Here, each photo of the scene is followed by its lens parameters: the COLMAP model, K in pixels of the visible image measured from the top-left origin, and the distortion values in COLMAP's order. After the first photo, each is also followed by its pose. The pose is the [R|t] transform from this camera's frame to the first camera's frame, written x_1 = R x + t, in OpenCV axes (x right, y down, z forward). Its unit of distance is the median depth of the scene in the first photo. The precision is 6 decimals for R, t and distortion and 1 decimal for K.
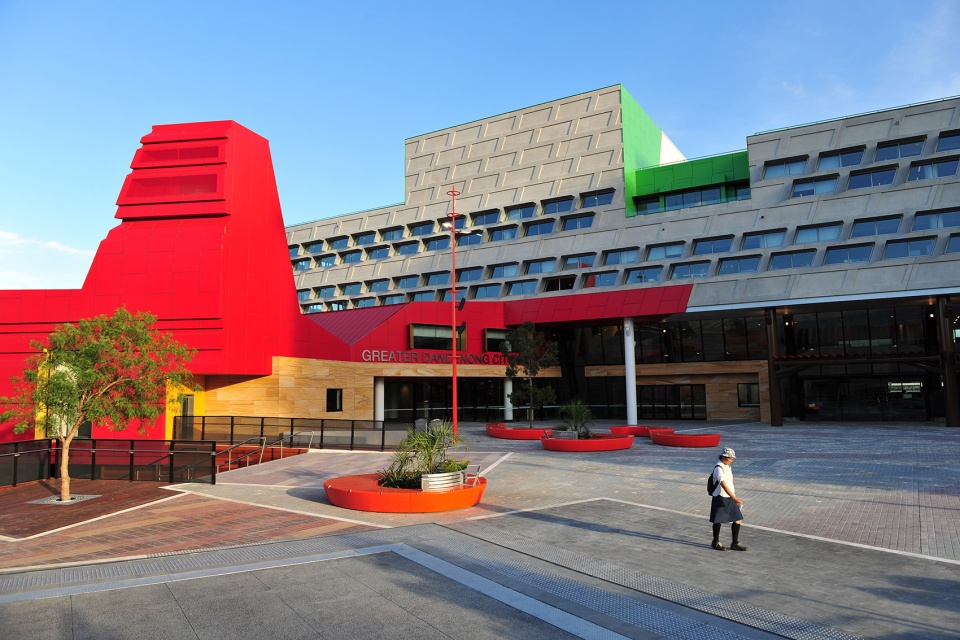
lens RADIAL K [[674.4, 0, 478.6], [0, 674.4, 331.8], [0, 0, 1]] dist [-0.060892, 0.001195]
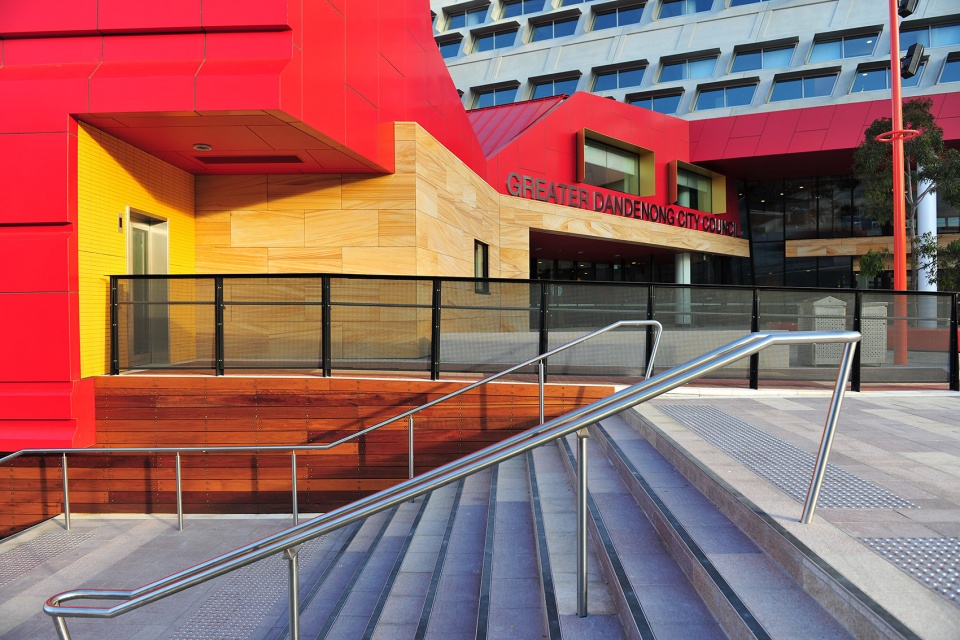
lens RADIAL K [[659.3, 0, 480.3], [0, 659.3, 317.3], [0, 0, 1]] dist [0.000954, 0.001777]
pose [[0.993050, 0.013692, 0.116894, -0.249110], [-0.026227, 0.993979, 0.106381, 0.081791], [-0.114734, -0.108708, 0.987430, 0.528991]]
